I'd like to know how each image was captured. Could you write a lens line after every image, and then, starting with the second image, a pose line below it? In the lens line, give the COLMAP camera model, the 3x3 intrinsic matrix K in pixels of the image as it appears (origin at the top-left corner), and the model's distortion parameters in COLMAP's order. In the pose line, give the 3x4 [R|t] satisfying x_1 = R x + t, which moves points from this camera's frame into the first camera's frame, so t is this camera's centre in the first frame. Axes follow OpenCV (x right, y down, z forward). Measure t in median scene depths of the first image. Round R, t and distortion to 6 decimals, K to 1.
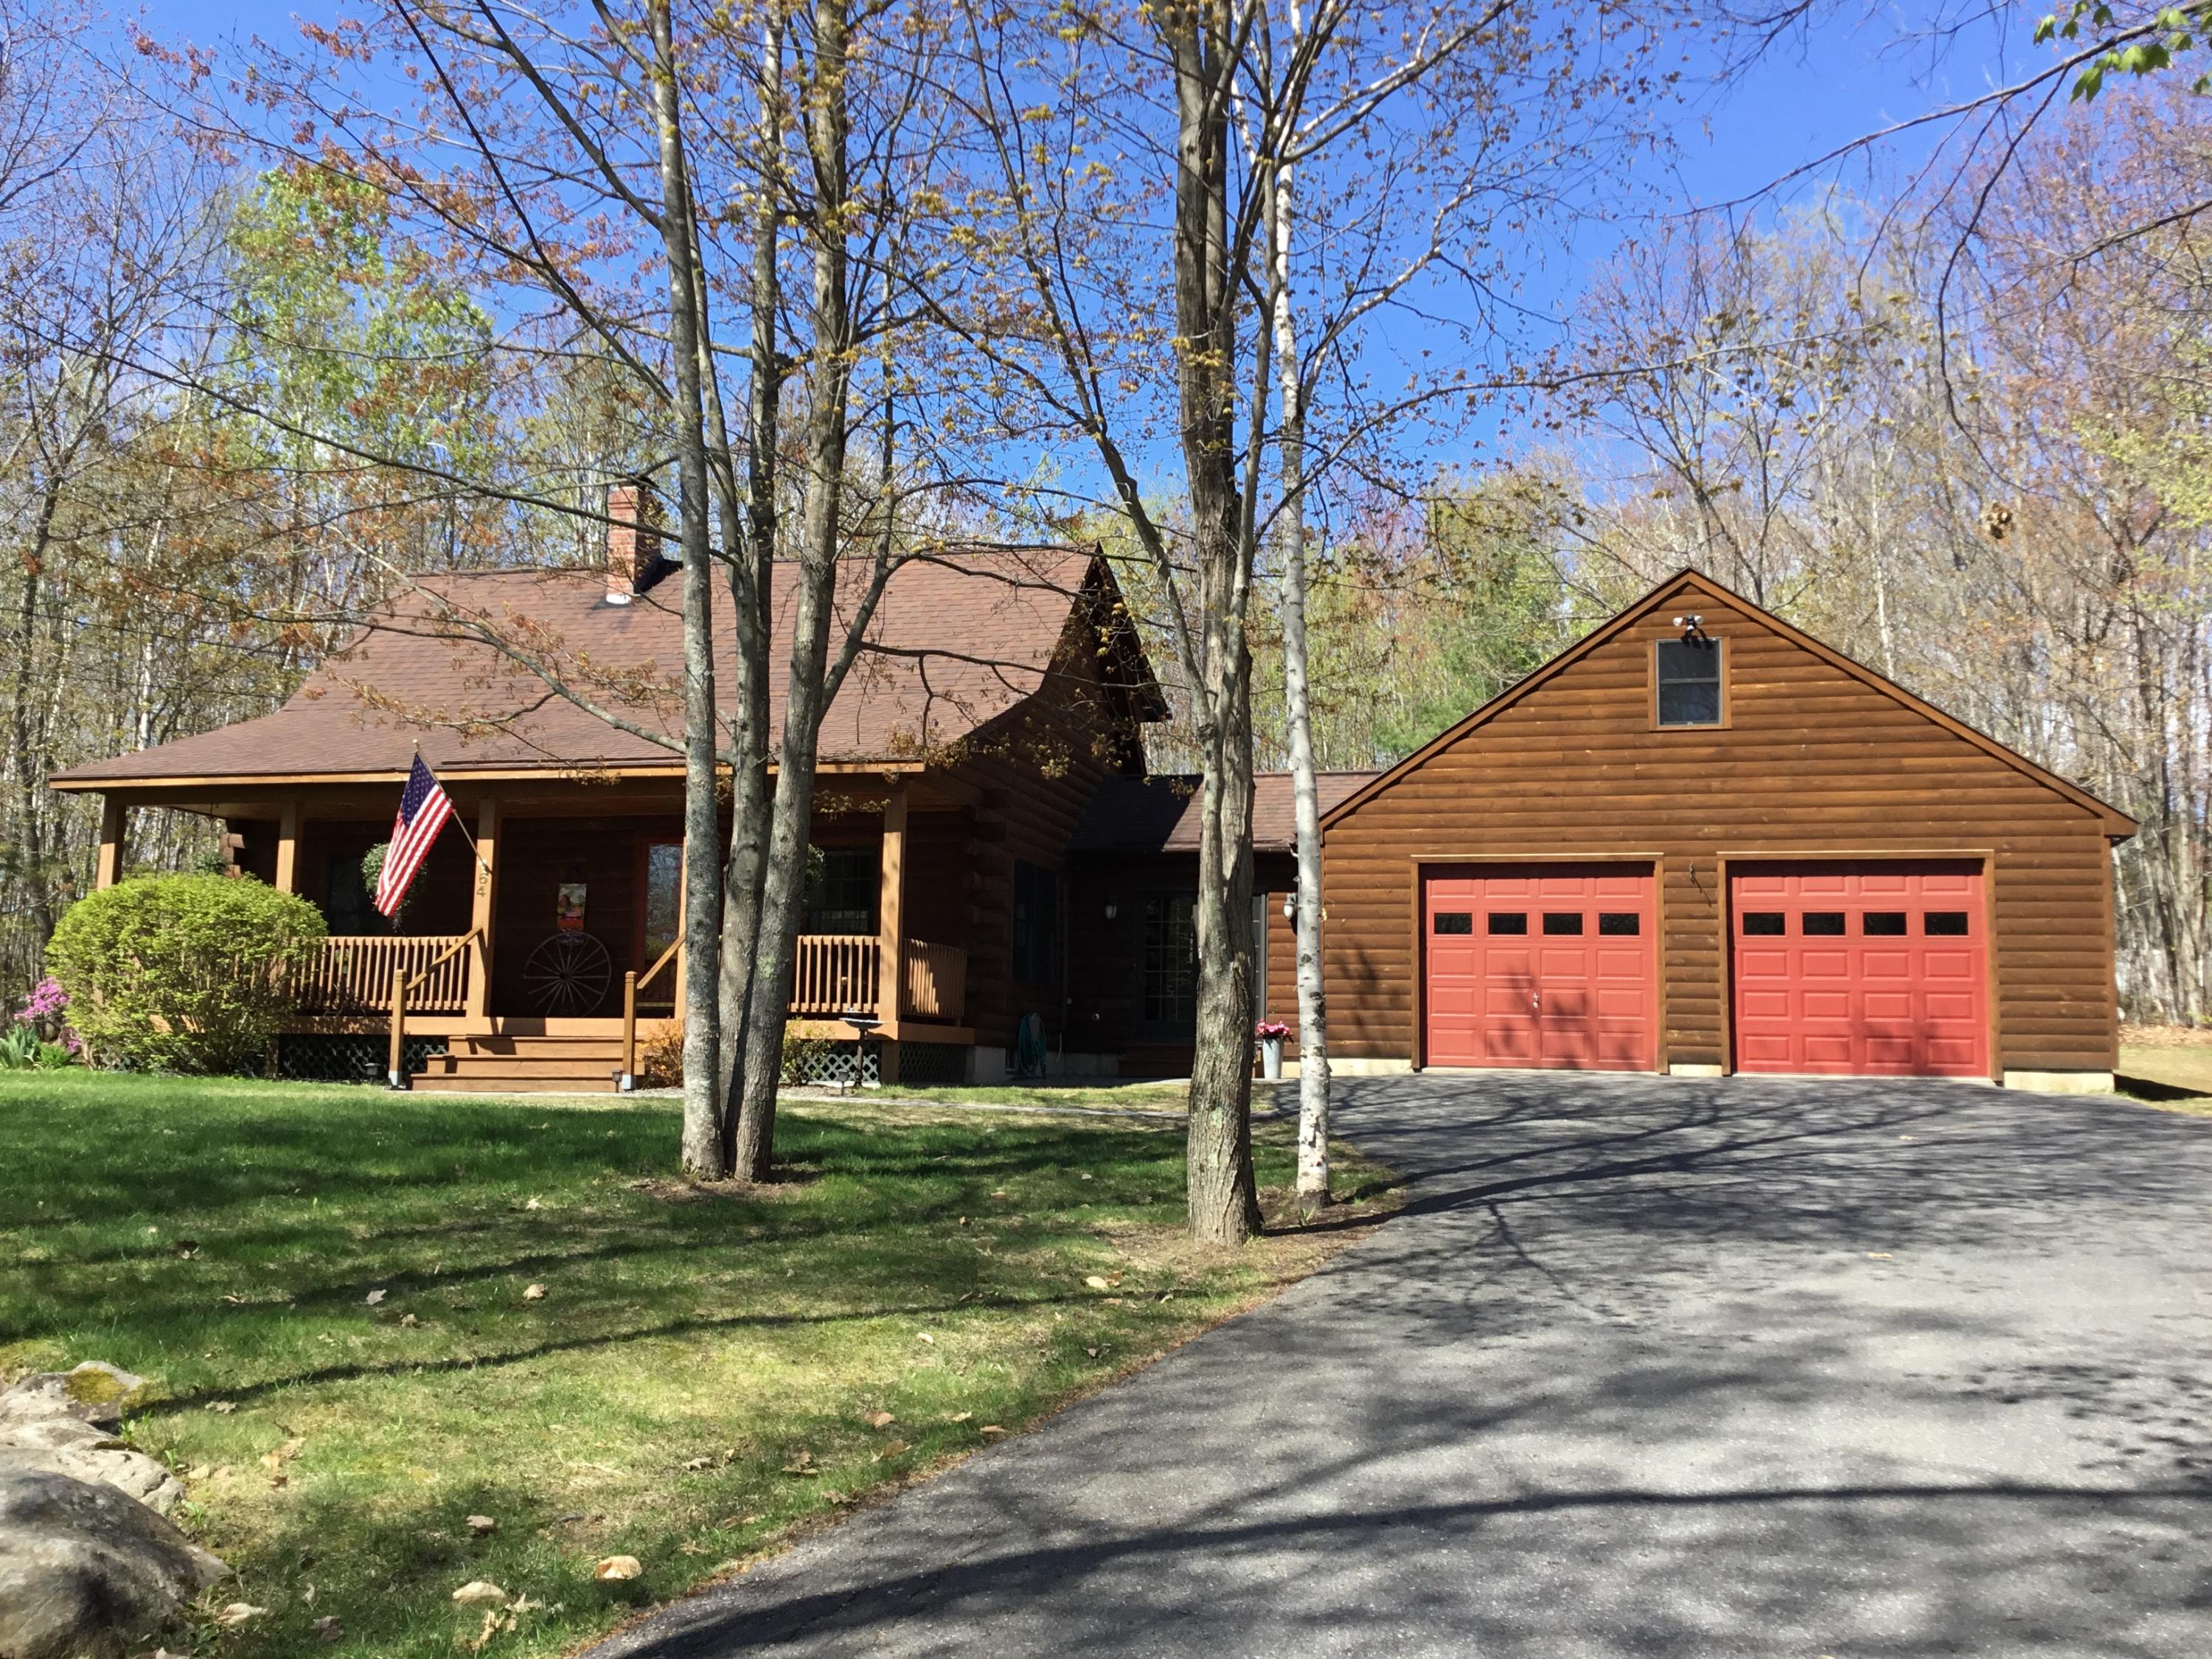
lens RADIAL K [[1990.6, 0, 1106.0], [0, 1990.6, 829.5], [0, 0, 1]] dist [0.131532, -0.000882]
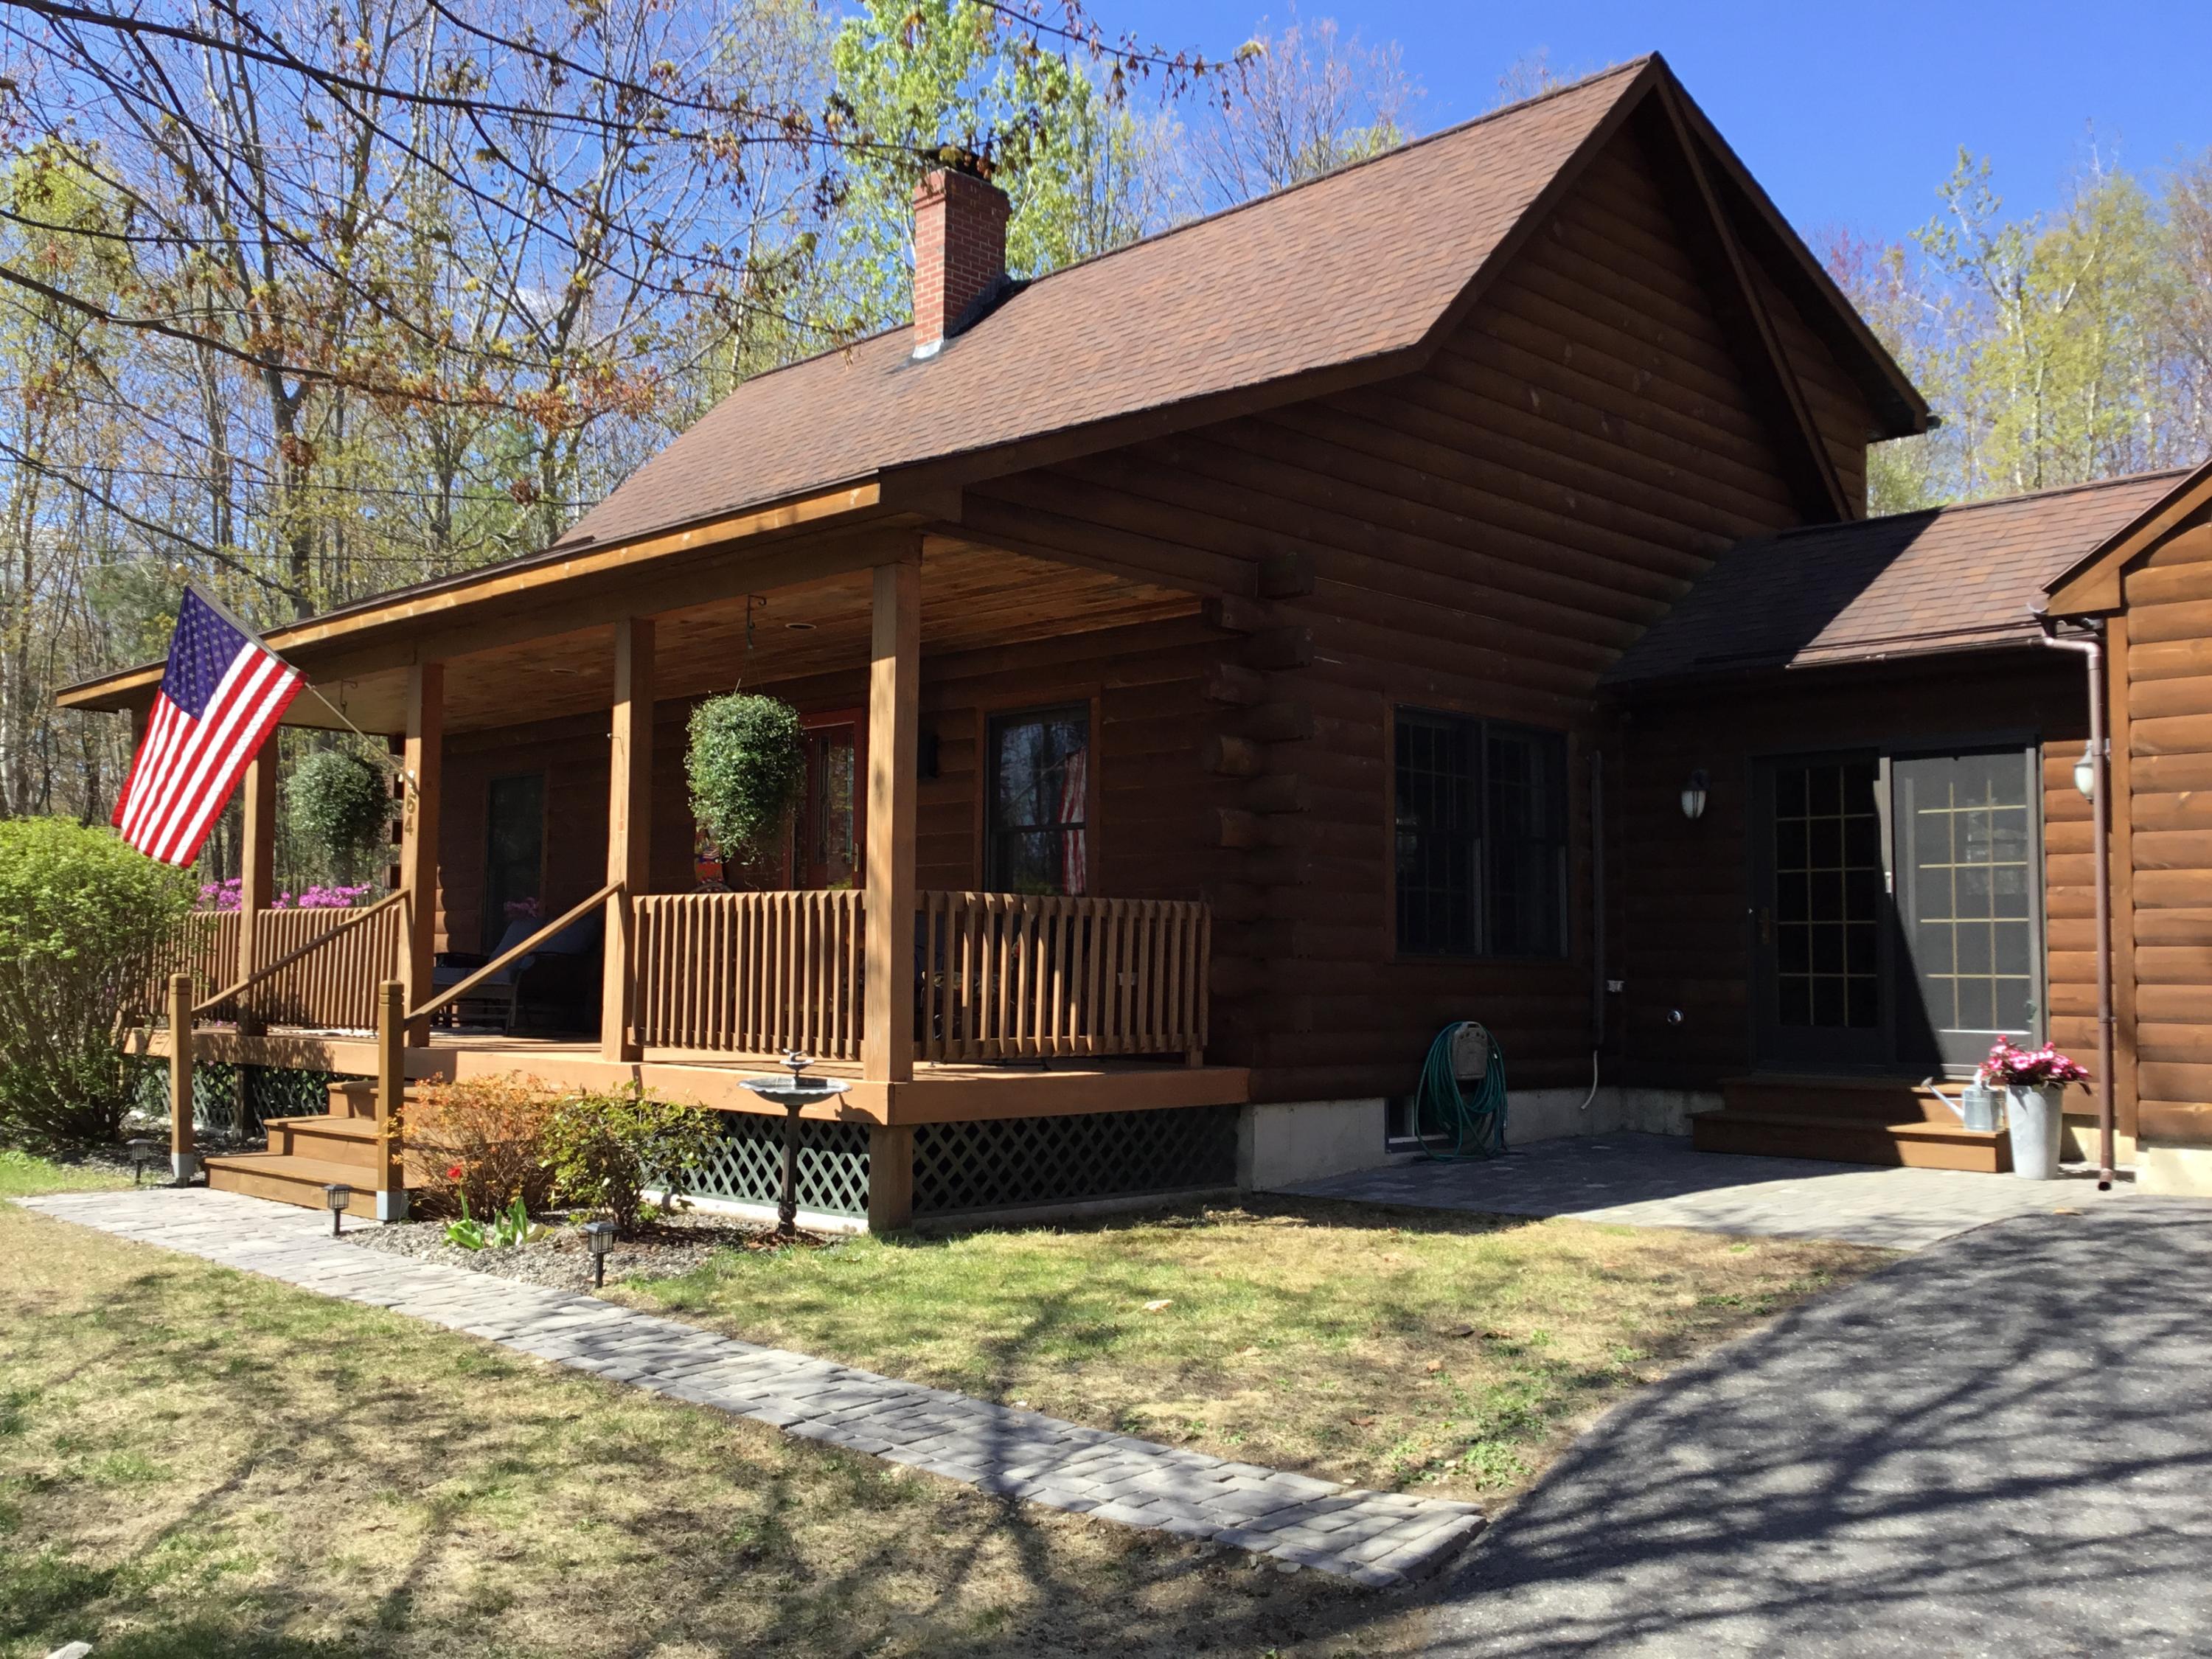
lens RADIAL K [[1945.1, 0, 1106.0], [0, 1945.1, 829.5], [0, 0, 1]] dist [0.001145, -0.001054]
pose [[0.854038, -0.042833, -0.518444, 0.154297], [0.067172, 0.997341, 0.028254, 0.030594], [0.515855, -0.058955, 0.854645, 0.638953]]
